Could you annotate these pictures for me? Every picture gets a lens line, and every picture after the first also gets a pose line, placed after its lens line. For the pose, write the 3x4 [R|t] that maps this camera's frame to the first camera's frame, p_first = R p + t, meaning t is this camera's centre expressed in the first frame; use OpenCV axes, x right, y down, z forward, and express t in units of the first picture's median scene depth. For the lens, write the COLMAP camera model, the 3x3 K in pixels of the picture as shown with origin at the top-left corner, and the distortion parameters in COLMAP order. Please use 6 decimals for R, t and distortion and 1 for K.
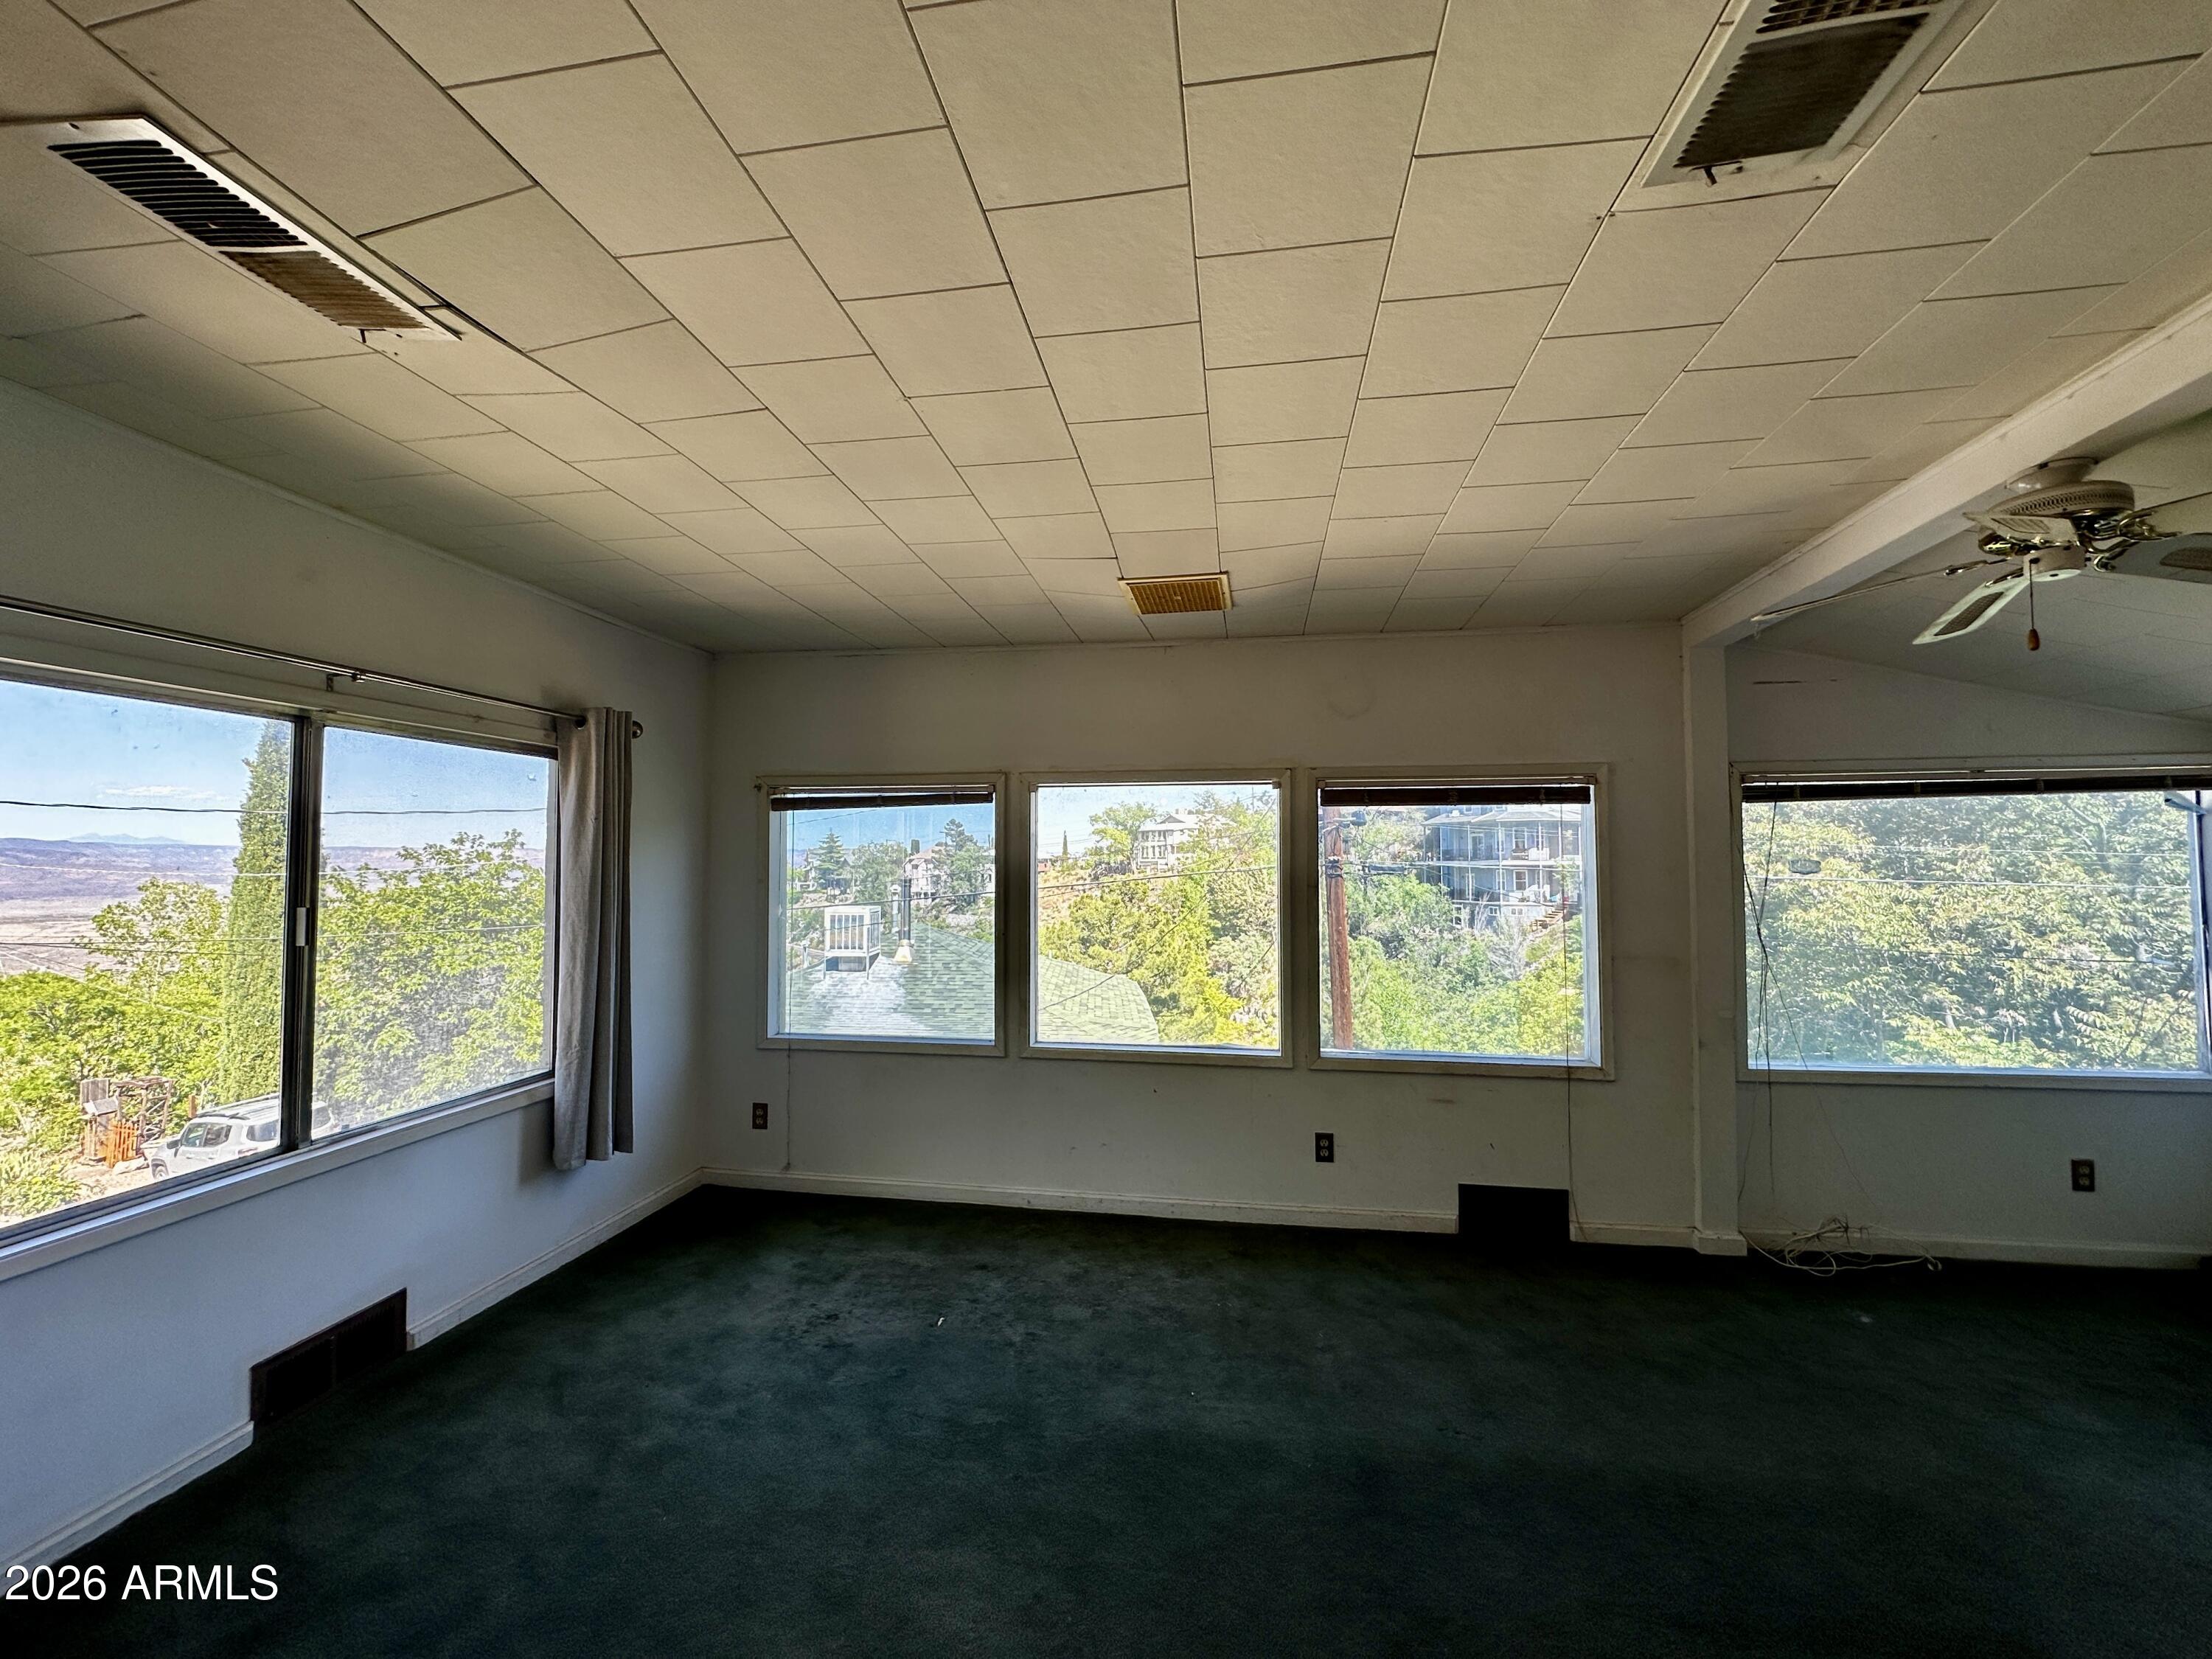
lens RADIAL K [[883.4, 0, 1110.1], [0, 883.4, 832.4], [0, 0, 1]] dist [-0.002923, -0.000029]
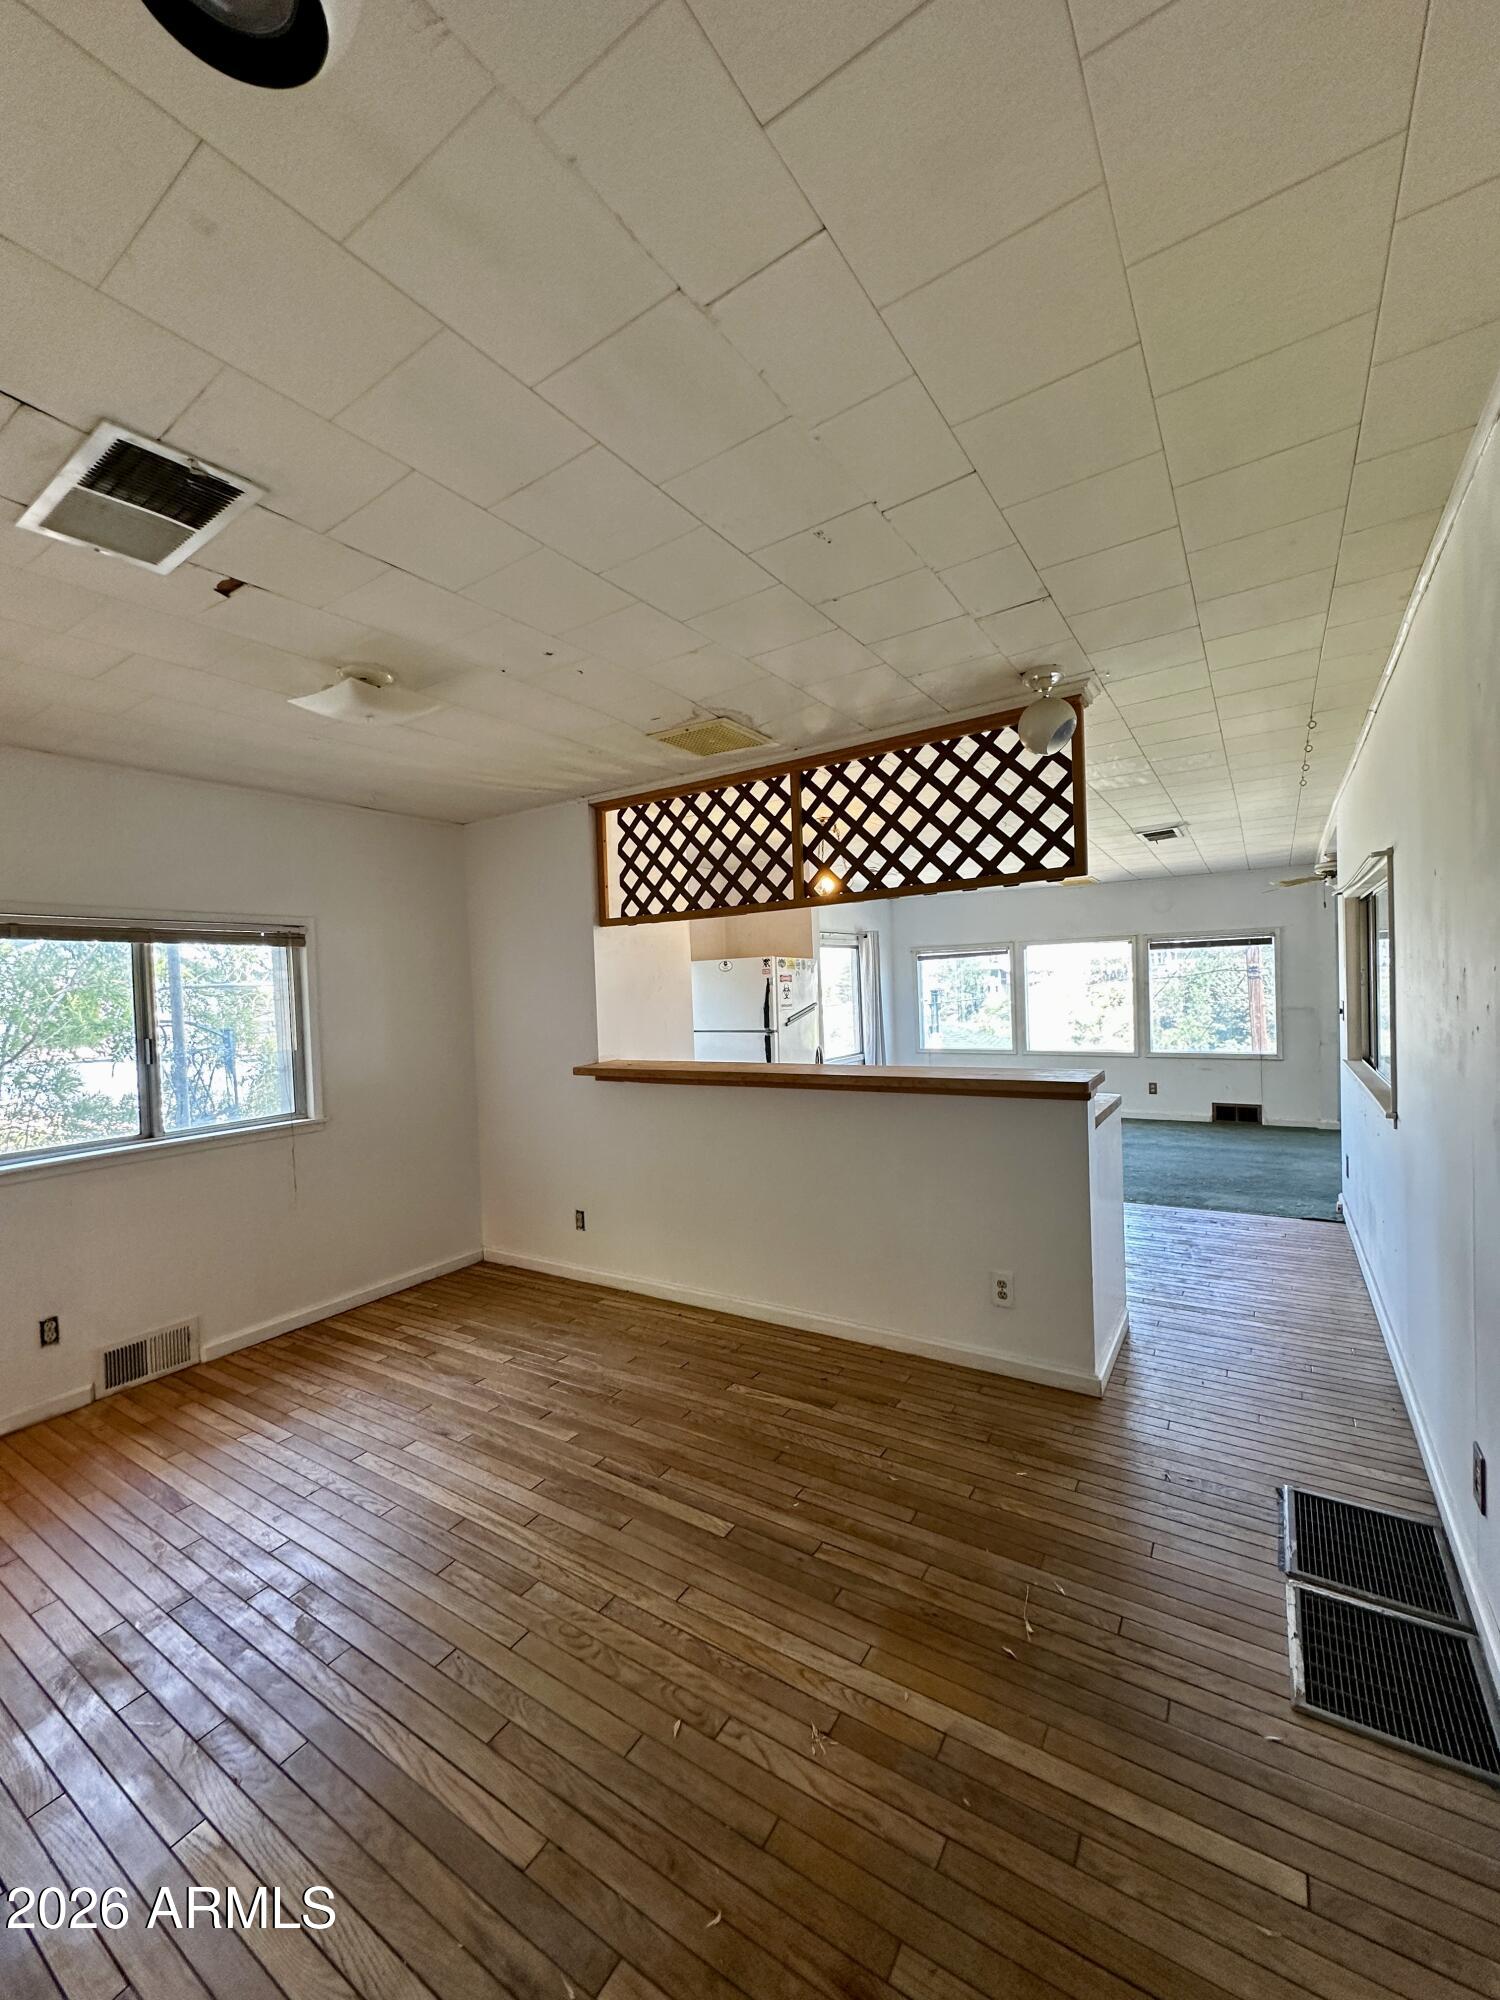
lens RADIAL K [[798.7, 0, 736.7], [0, 798.7, 1015.1], [0, 0, 1]] dist [-0.002923, -0.000029]
pose [[0.904377, -0.016426, -0.426418, 0.141186], [0.050716, 0.996314, 0.069181, -0.060632], [0.423710, -0.084192, 0.901877, -1.461302]]
